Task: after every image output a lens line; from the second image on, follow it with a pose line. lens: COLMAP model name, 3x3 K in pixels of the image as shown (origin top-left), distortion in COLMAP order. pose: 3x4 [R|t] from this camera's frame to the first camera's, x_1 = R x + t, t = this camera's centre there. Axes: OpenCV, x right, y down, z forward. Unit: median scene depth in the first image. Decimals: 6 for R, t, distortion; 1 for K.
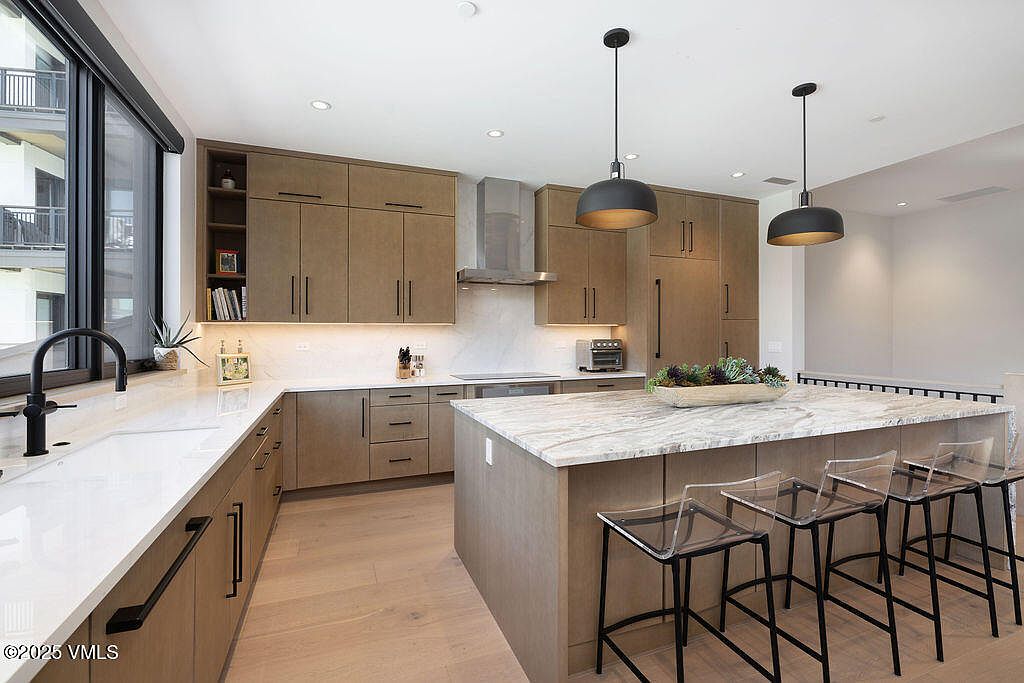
lens RADIAL K [[469.3, 0, 513.5], [0, 469.3, 329.0], [0, 0, 1]] dist [-0.013590, 0.000596]
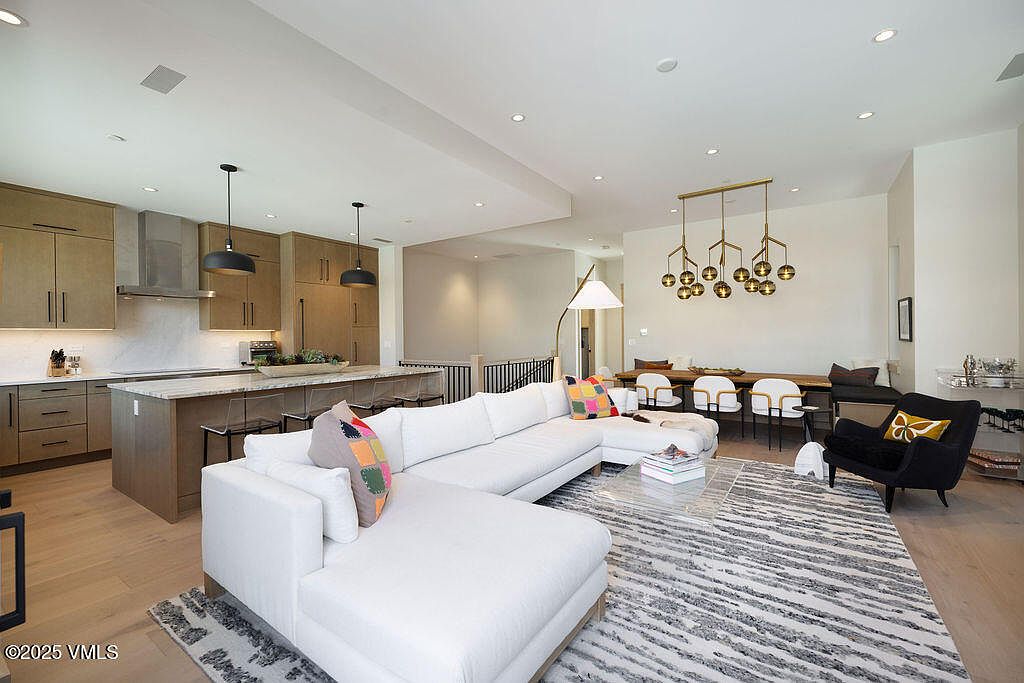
lens RADIAL K [[436.9, 0, 517.2], [0, 436.9, 340.2], [0, 0, 1]] dist [-0.031921, 0.007202]
pose [[0.818876, -0.009683, 0.573889, 0.093882], [-0.000794, 0.999838, 0.018002, -0.003371], [-0.573970, -0.015197, 0.818735, -0.503477]]
